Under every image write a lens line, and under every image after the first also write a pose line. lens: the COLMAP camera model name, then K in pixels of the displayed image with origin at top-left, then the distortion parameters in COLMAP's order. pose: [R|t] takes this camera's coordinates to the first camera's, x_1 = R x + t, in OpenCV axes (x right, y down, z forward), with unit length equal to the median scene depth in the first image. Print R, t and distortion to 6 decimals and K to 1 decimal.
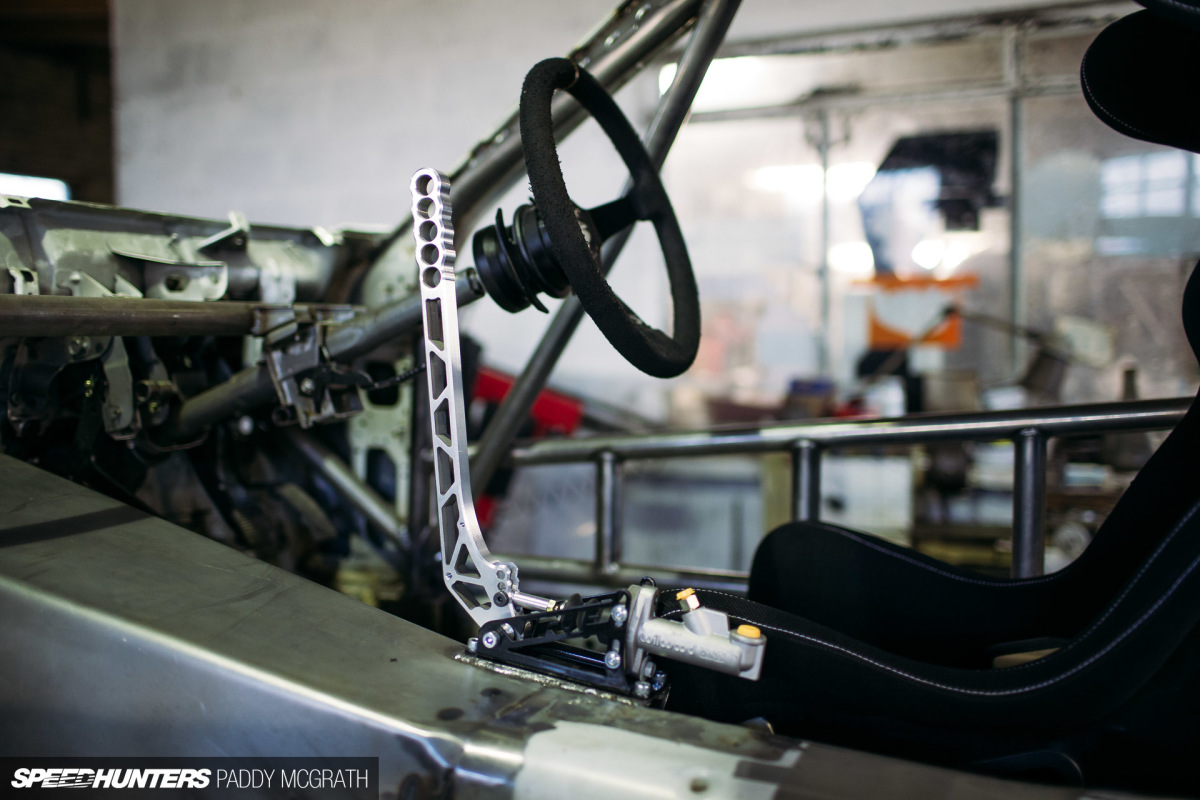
lens RADIAL K [[1176.1, 0, 598.2], [0, 1176.1, 392.0], [0, 0, 1]] dist [-0.049406, 0.000000]
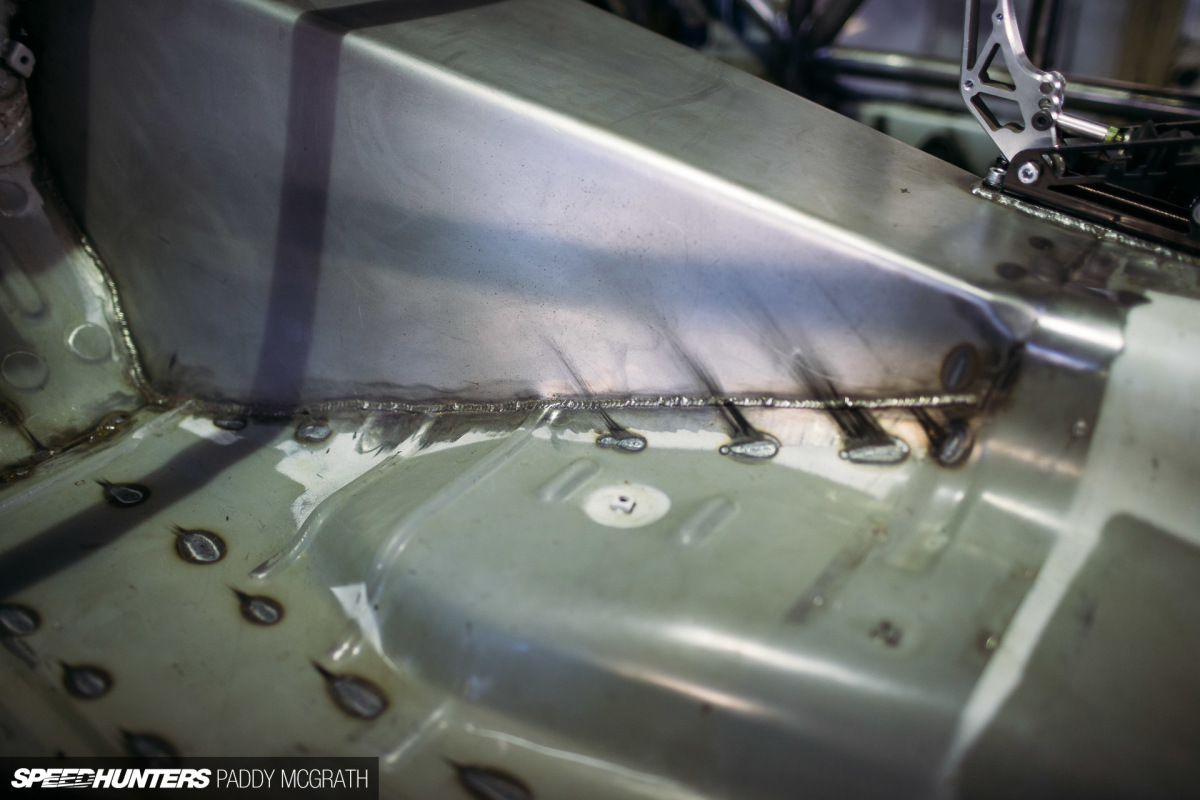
lens RADIAL K [[1176.1, 0, 601.1], [0, 1176.1, 400.3], [0, 0, 1]] dist [-0.049406, 0.000000]
pose [[0.977193, 0.104989, -0.184583, -0.207008], [-0.018021, 0.907093, 0.420545, 0.027831], [0.211587, -0.407628, 0.888297, 0.191044]]
